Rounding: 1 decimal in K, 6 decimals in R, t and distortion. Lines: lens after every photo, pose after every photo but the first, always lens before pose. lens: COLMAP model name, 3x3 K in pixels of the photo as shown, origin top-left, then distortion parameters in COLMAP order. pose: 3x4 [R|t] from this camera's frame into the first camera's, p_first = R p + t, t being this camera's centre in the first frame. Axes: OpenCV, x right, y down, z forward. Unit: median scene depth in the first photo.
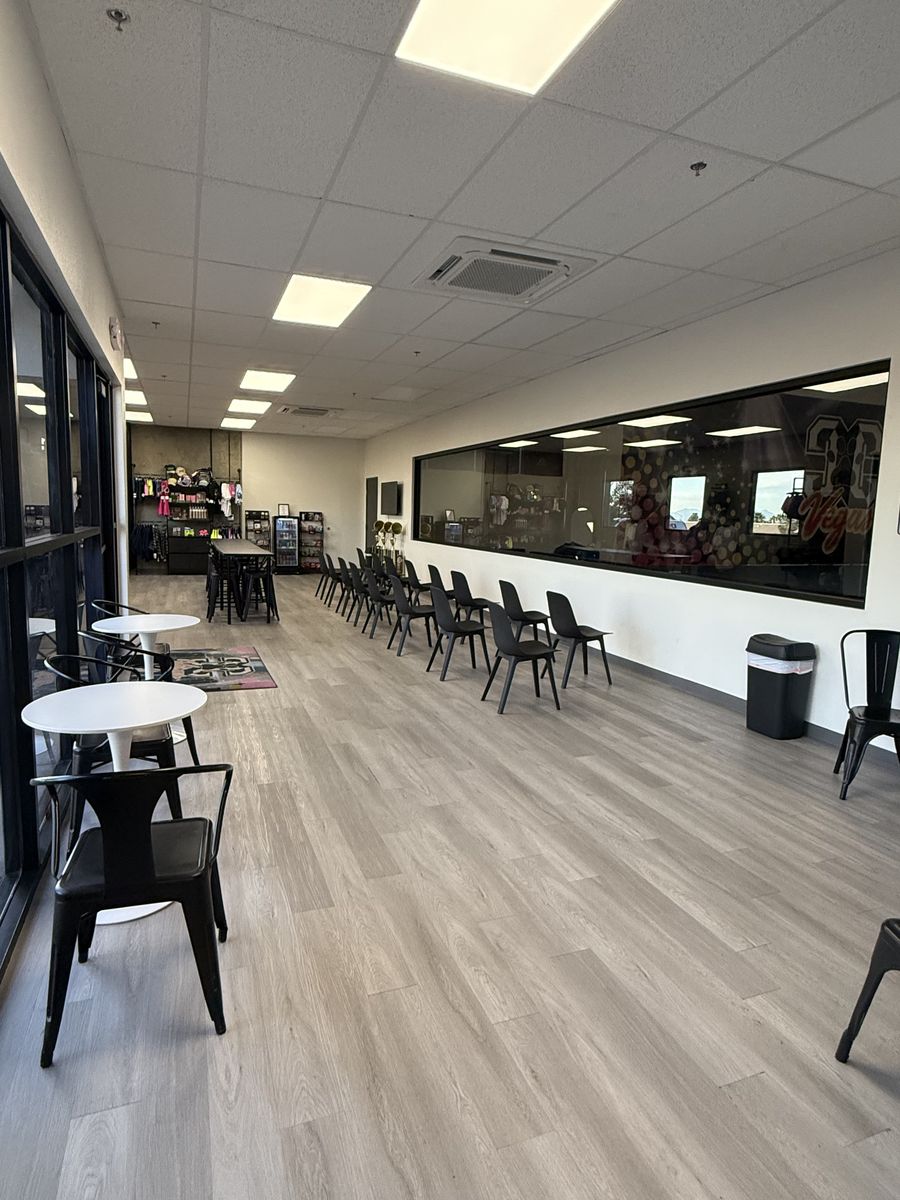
lens RADIAL K [[680.8, 0, 450.0], [0, 680.8, 600.0], [0, 0, 1]] dist [-0.000727, -0.000464]
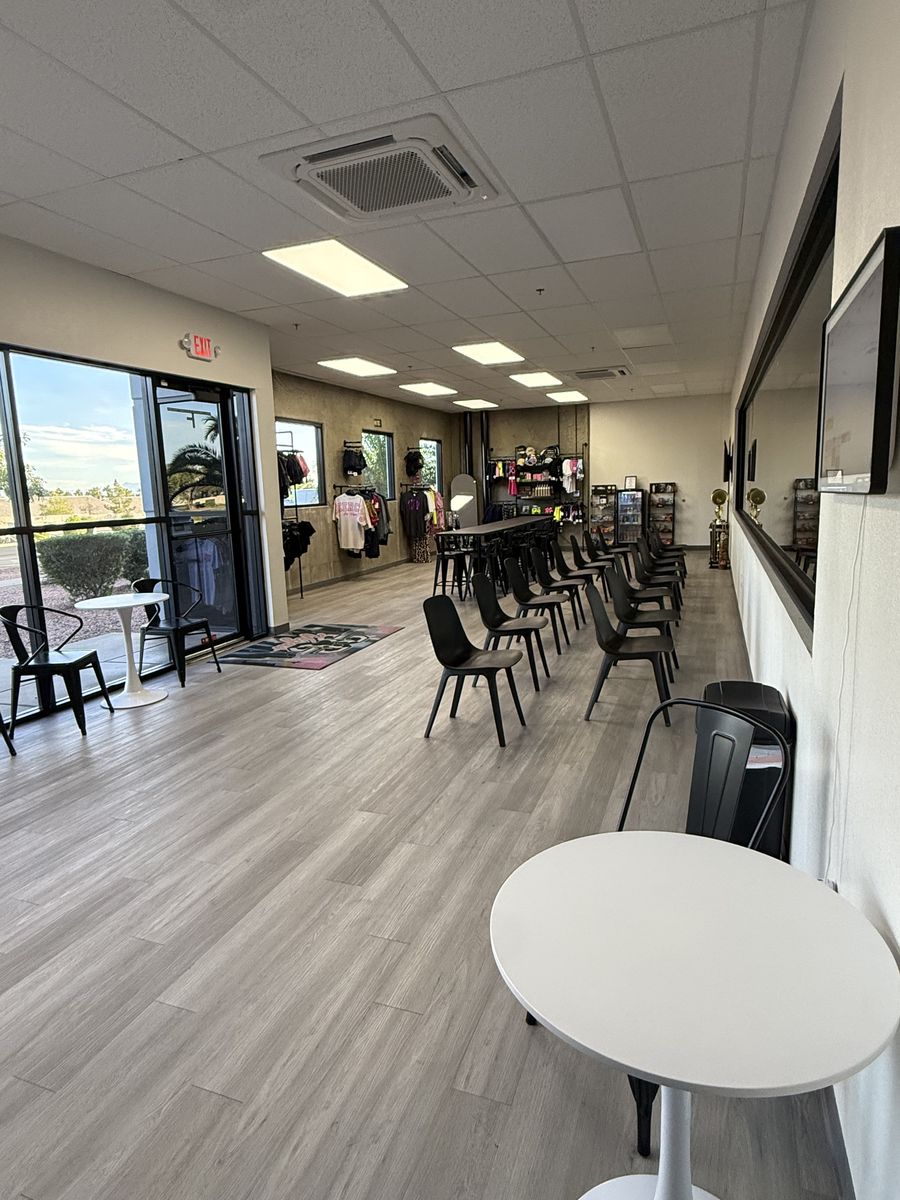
lens RADIAL K [[680.8, 0, 450.0], [0, 680.8, 600.0], [0, 0, 1]] dist [-0.000727, -0.000464]
pose [[0.745713, 0.055922, -0.663917, 0.214817], [-0.029913, 0.998277, 0.050487, -0.012235], [0.665596, -0.017789, 0.746100, 0.146617]]
